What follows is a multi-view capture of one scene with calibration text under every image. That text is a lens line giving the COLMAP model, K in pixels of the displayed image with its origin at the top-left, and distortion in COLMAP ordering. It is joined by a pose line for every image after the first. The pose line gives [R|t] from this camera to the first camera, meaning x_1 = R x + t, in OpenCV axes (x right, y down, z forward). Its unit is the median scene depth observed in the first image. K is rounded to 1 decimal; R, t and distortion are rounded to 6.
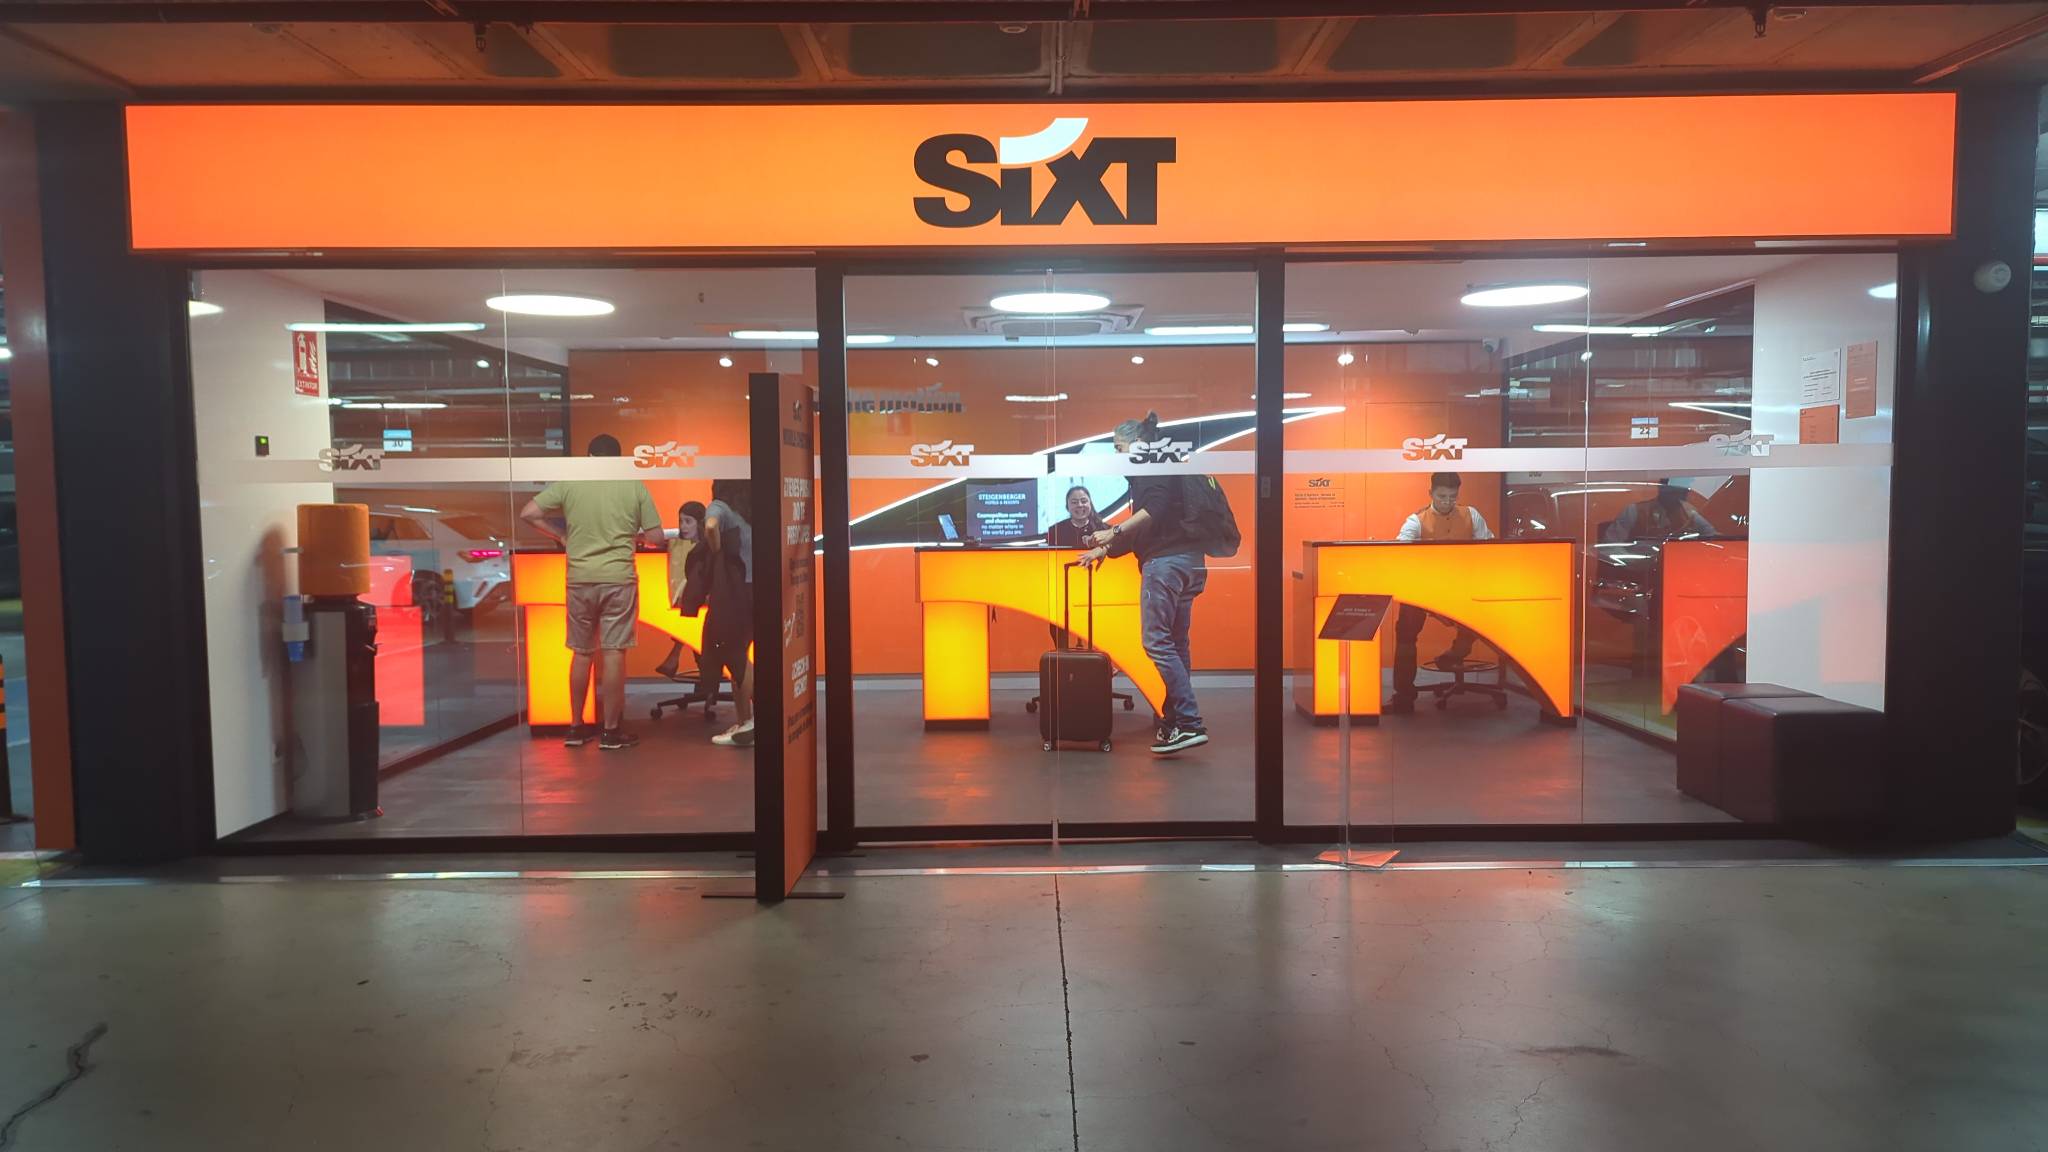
lens RADIAL K [[1454.3, 0, 1039.2], [0, 1454.3, 592.3], [0, 0, 1]] dist [0.062082, -0.054289]
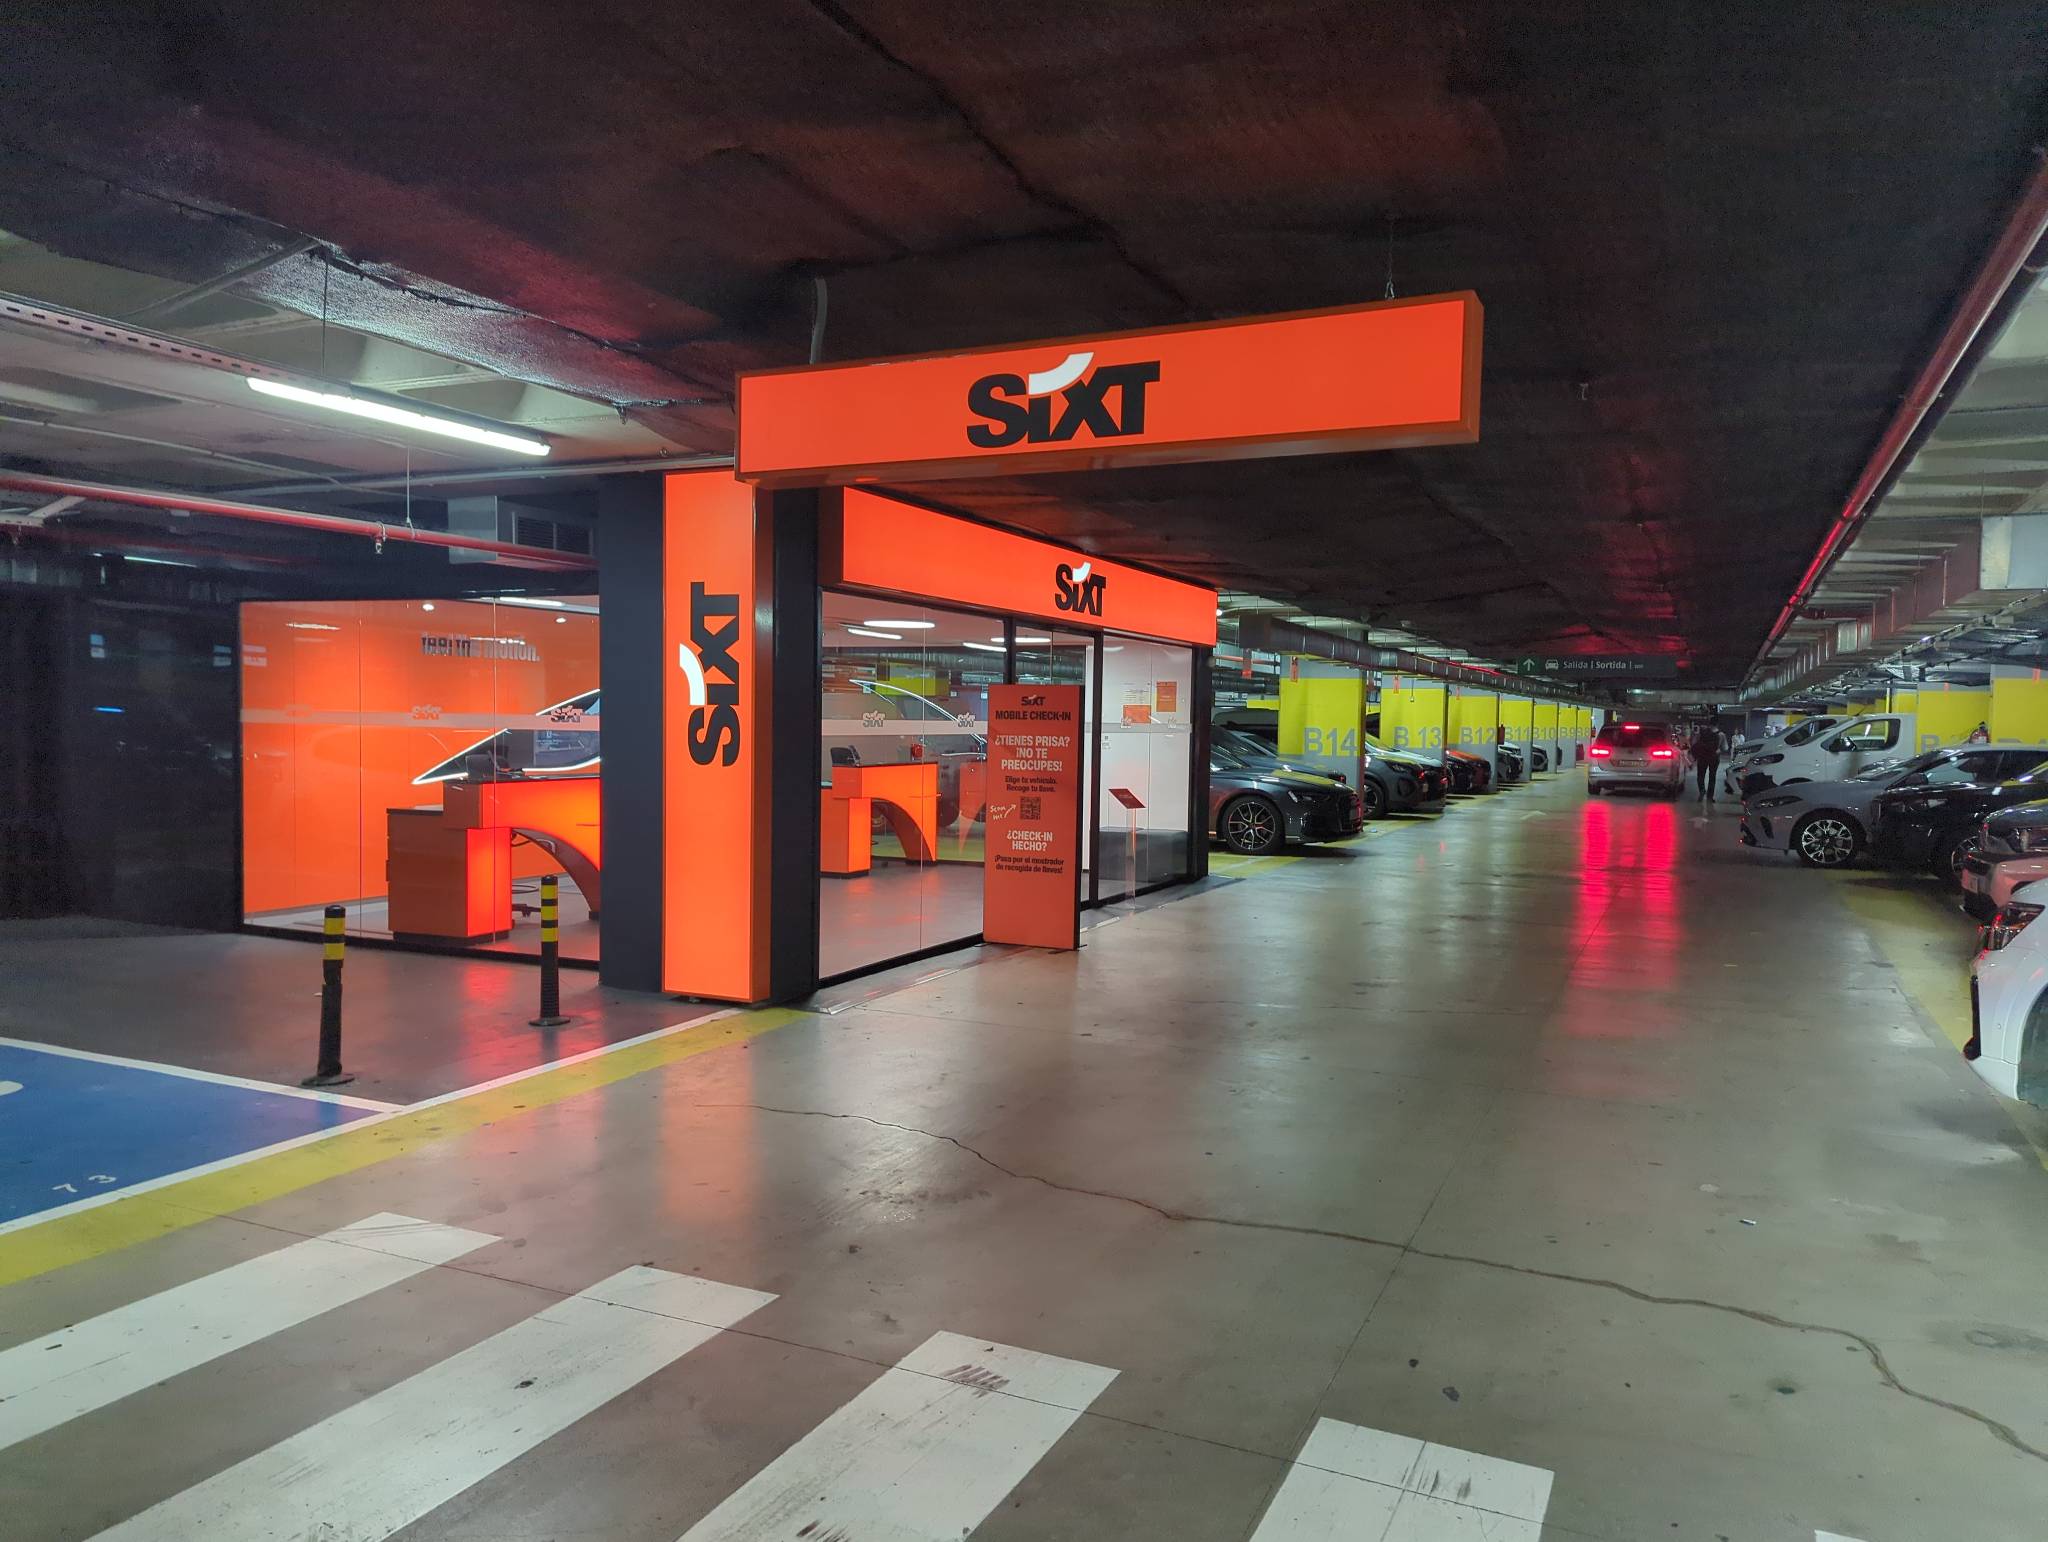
lens RADIAL K [[1451.9, 0, 1044.8], [0, 1451.9, 788.4], [0, 0, 1]] dist [0.051681, -0.042456]
pose [[0.423755, -0.025527, 0.905417, -1.812980], [0.035872, 0.999292, 0.011384, -0.028713], [-0.905066, 0.027655, 0.424370, 0.180979]]
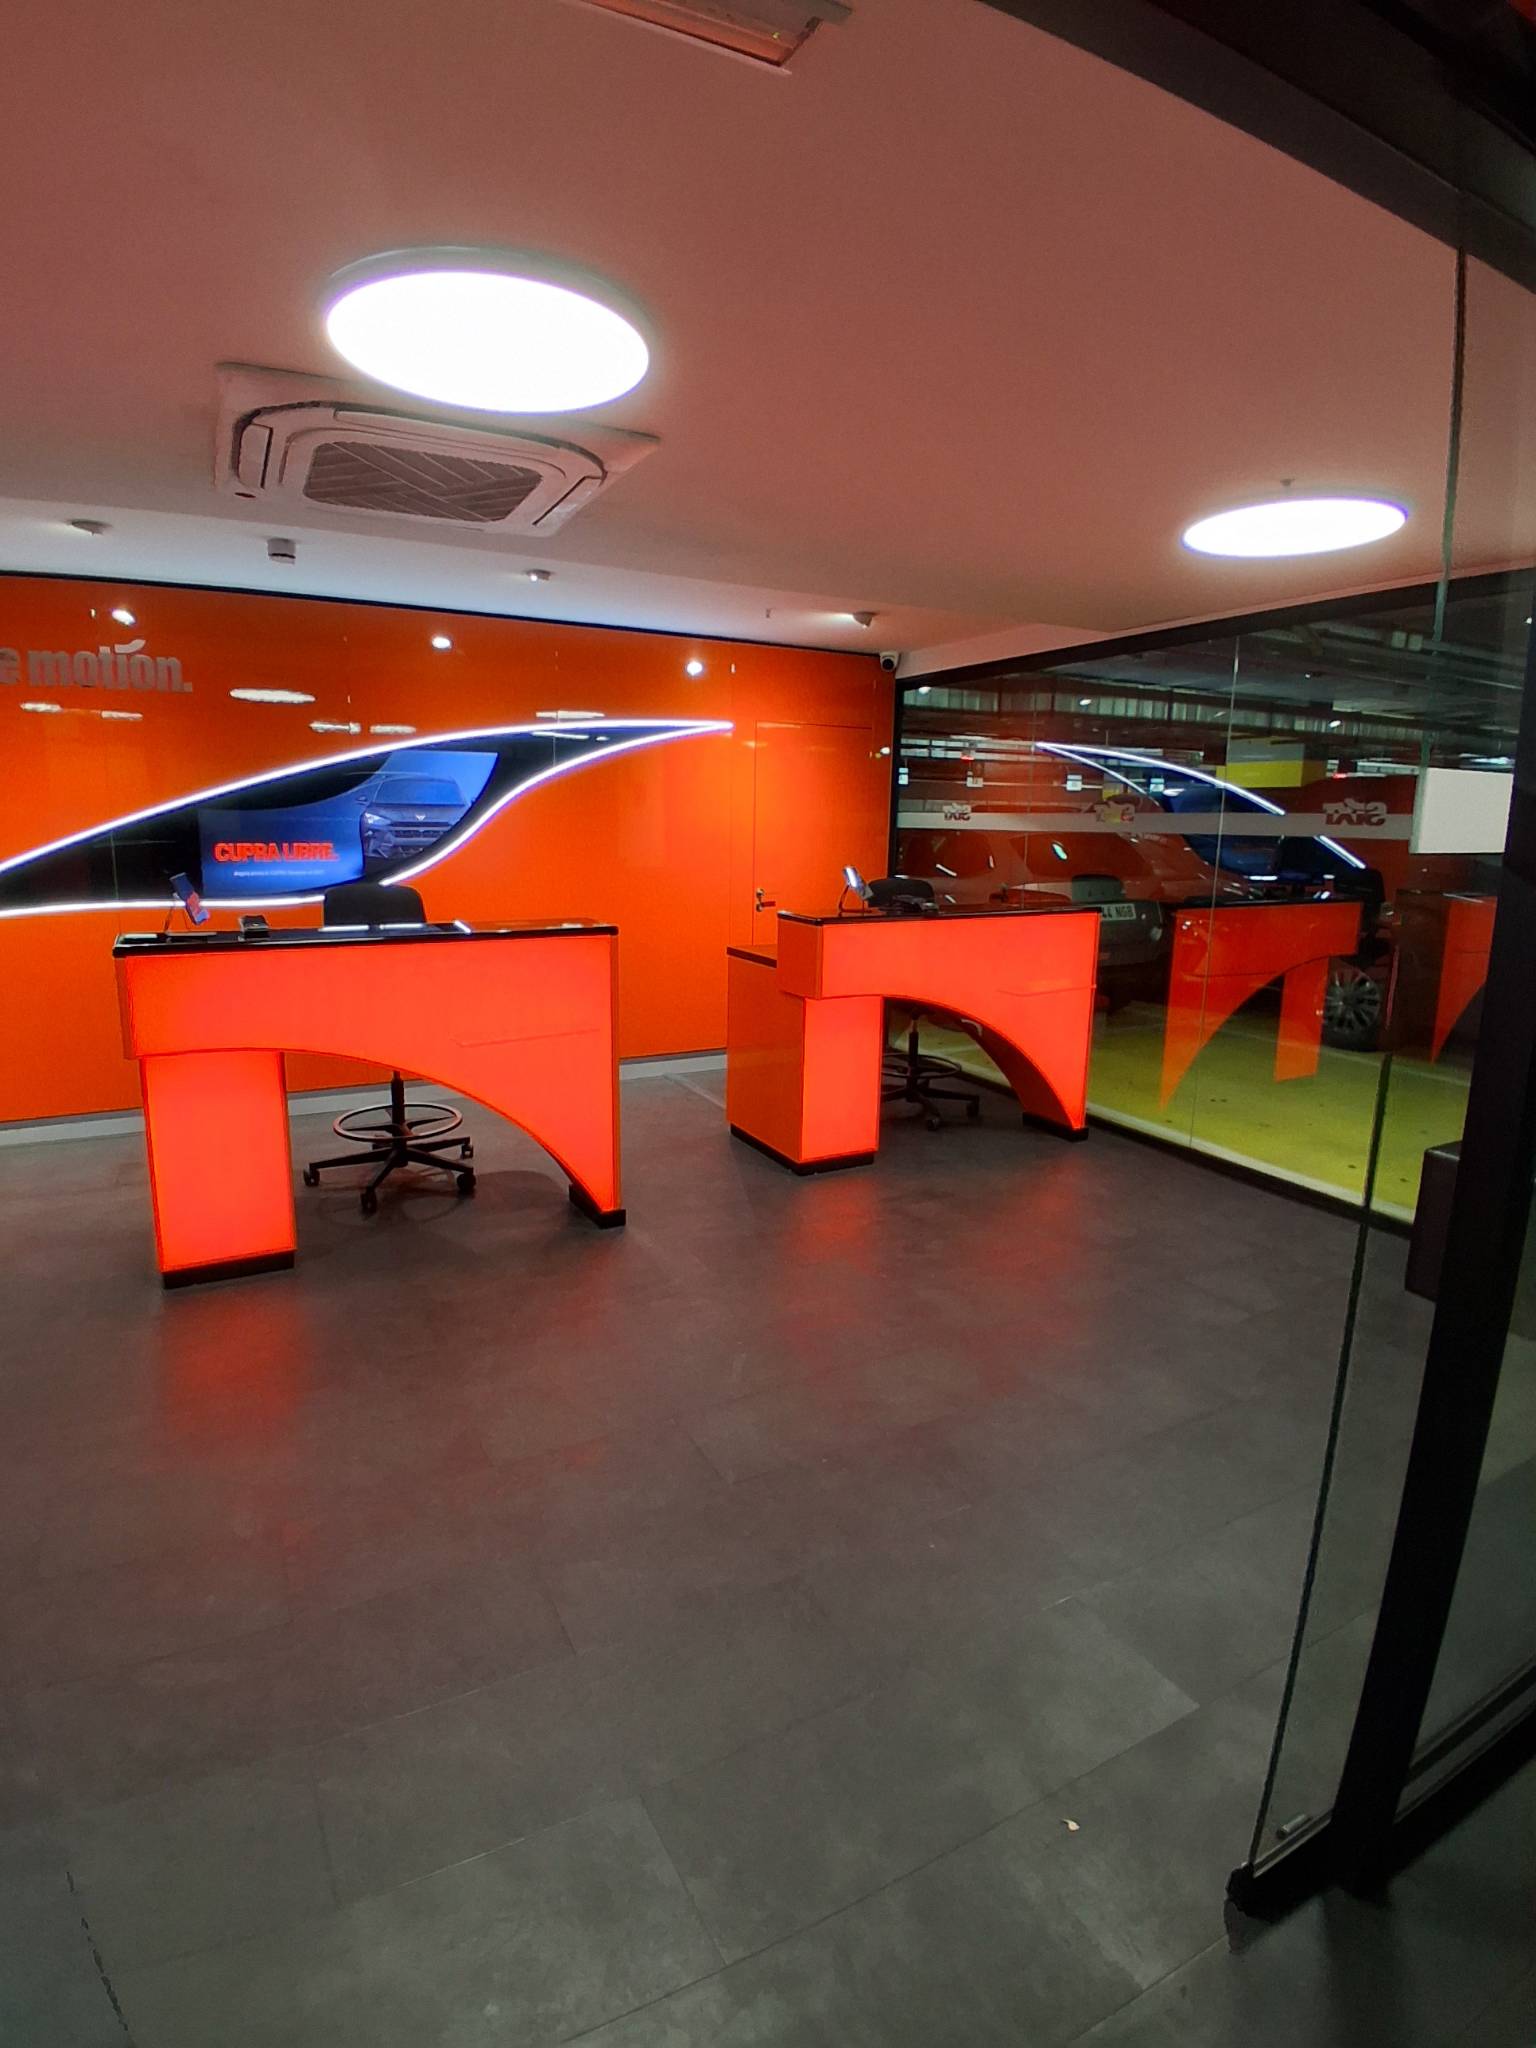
lens RADIAL K [[999.1, 0, 736.5], [0, 999.1, 1006.4], [0, 0, 1]] dist [-0.001604, -0.000070]
pose [[0.894384, -0.060698, 0.443163, -0.072425], [0.004777, 0.991990, 0.126228, -0.078276], [-0.447274, -0.110779, 0.887510, 0.918715]]
